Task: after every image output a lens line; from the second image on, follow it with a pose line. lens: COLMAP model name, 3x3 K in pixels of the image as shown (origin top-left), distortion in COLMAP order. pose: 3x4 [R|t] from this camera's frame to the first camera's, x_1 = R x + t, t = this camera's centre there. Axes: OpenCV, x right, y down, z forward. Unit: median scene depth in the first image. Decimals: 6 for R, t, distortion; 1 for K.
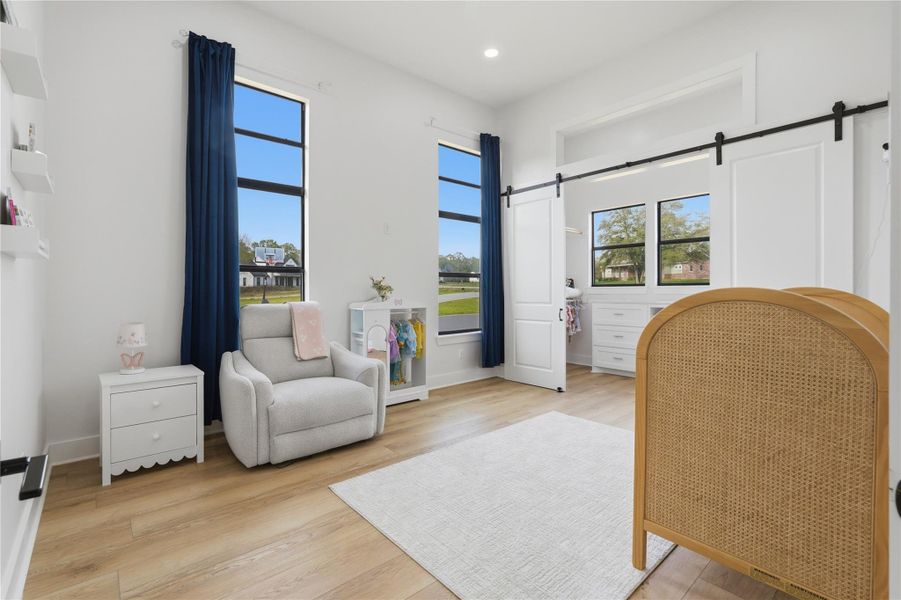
lens RADIAL K [[404.8, 0, 451.7], [0, 404.8, 298.2], [0, 0, 1]] dist [-0.003254, 0.000154]
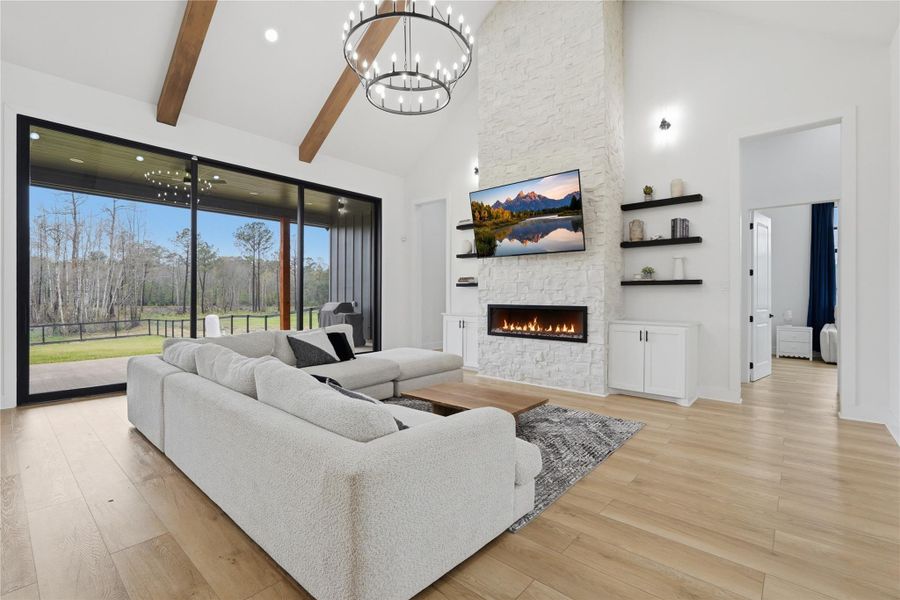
lens RADIAL K [[404.3, 0, 451.2], [0, 404.3, 298.2], [0, 0, 1]] dist [-0.003254, 0.000154]
pose [[0.126161, 0.000590, -0.992010, 1.861059], [-0.005784, 0.999983, -0.000141, -0.010257], [0.991993, 0.005755, 0.126162, -1.855183]]
